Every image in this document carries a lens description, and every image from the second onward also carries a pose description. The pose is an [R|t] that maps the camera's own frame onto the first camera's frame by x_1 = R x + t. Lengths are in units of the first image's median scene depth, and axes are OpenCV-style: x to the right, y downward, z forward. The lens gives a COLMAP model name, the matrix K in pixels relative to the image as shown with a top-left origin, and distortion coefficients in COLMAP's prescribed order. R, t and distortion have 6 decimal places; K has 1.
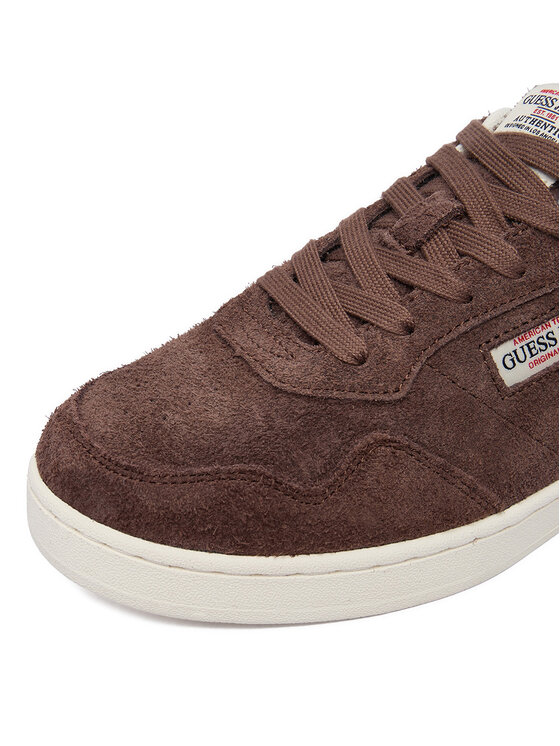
lens RADIAL K [[1103.7, 0, 280.0], [0, 1103.7, 373.0], [0, 0, 1]] dist [-0.048009, -0.056762]
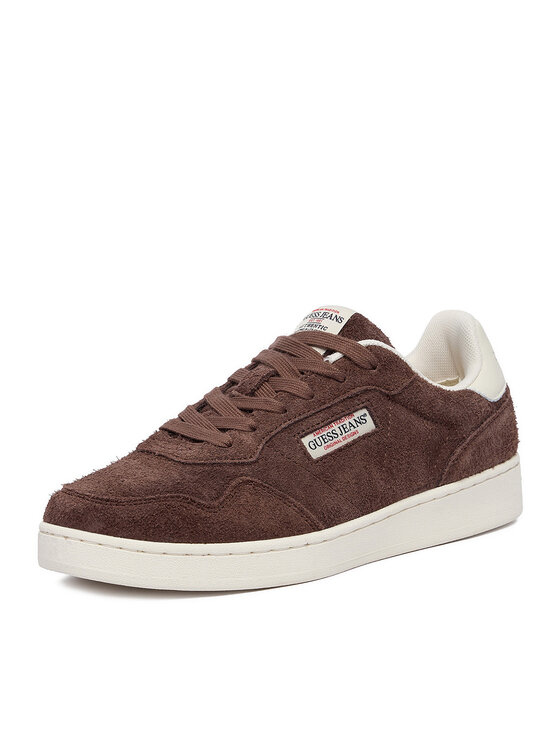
lens RADIAL K [[1816.9, 0, 280.0], [0, 1816.9, 373.0], [0, 0, 1]] dist [0.000853, 0.035294]
pose [[0.983093, -0.070024, 0.169190, -0.327346], [0.130946, 0.914718, -0.382287, 0.995784], [-0.127992, 0.397978, 0.908422, -1.684056]]
